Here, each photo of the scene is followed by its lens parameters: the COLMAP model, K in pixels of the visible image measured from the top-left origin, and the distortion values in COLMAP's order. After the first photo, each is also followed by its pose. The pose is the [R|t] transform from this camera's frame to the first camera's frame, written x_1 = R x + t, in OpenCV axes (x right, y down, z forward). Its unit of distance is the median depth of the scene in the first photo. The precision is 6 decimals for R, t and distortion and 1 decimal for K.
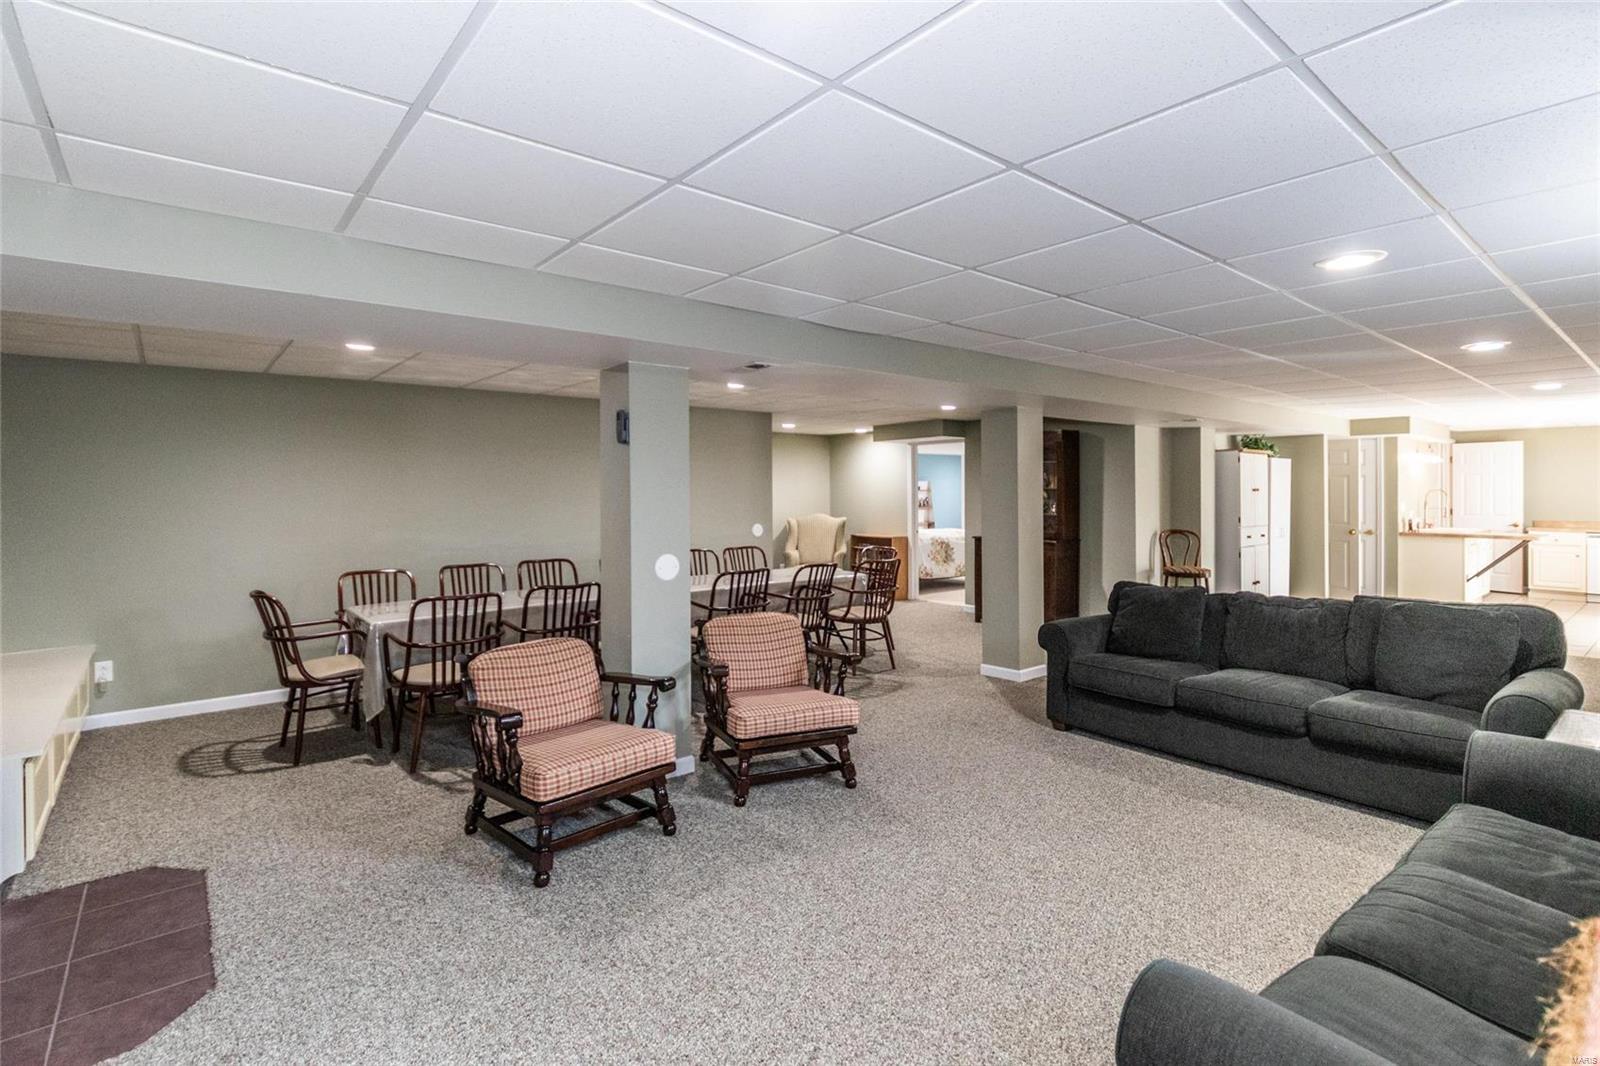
lens RADIAL K [[751.6, 0, 788.6], [0, 751.6, 496.0], [0, 0, 1]] dist [-0.007741, 0.000791]
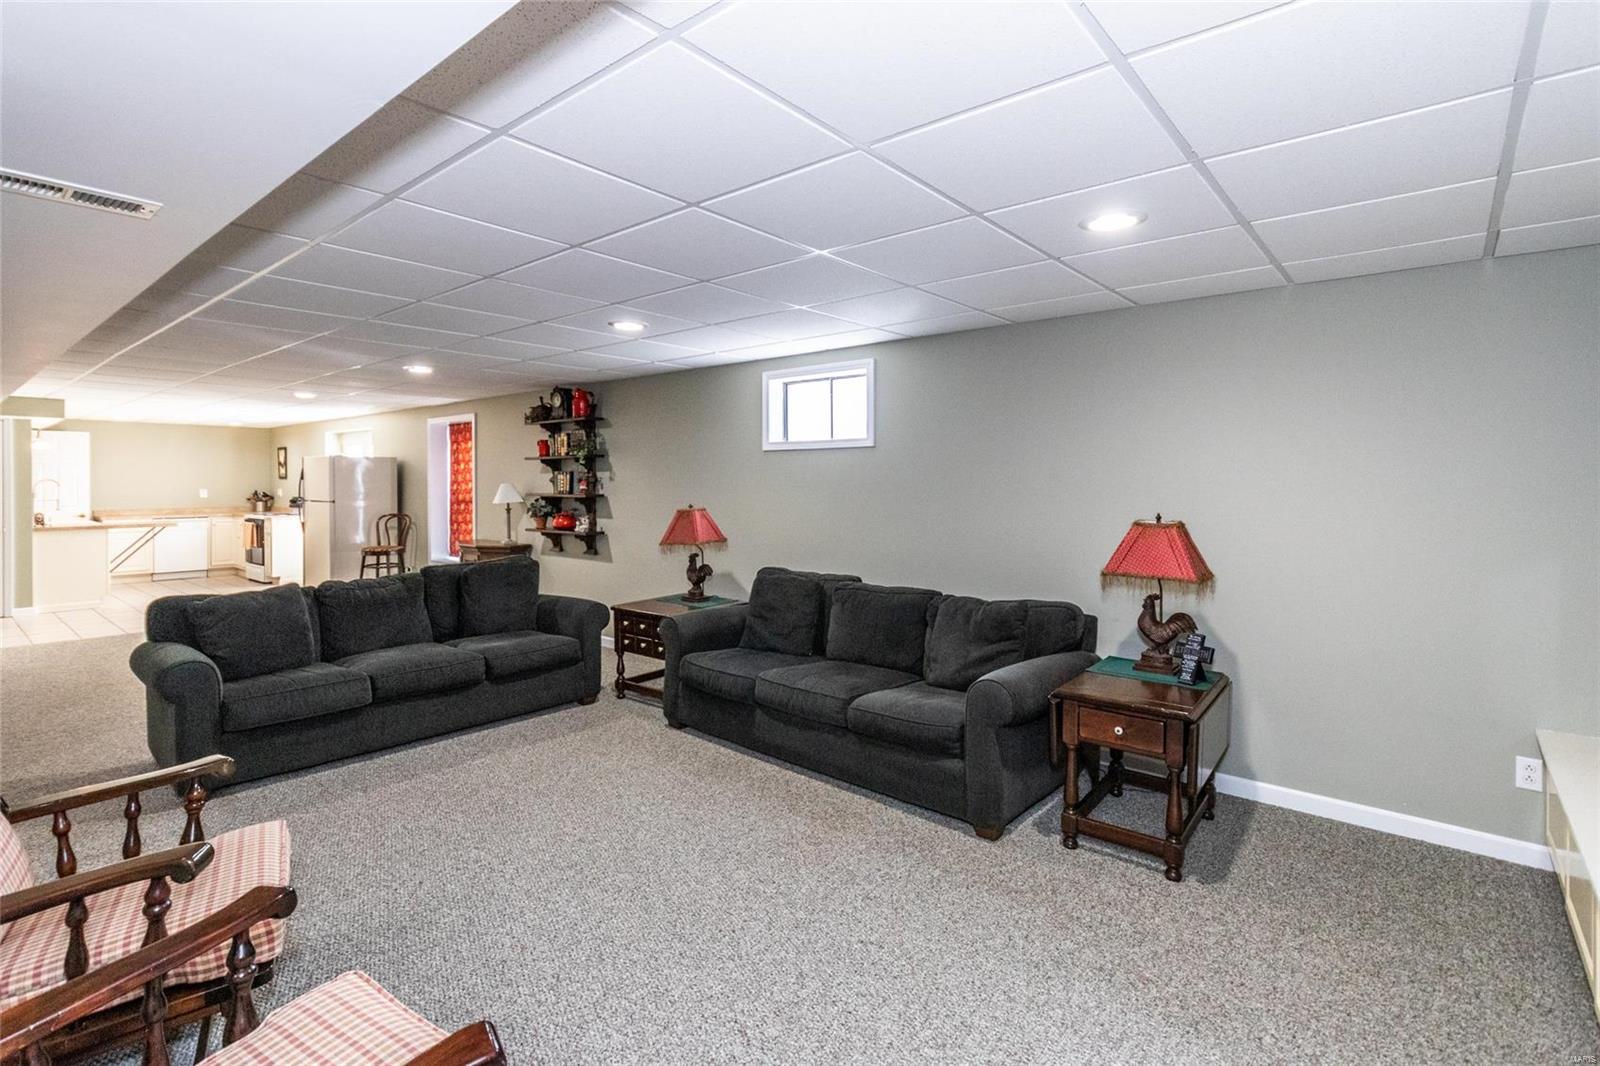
lens RADIAL K [[751.6, 0, 818.6], [0, 751.6, 481.4], [0, 0, 1]] dist [-0.007741, 0.000791]
pose [[-0.201040, 0.001642, 0.979582, -0.549237], [0.006166, 0.999981, -0.000411, 0.001230], [-0.979564, 0.005958, -0.201046, 0.634015]]
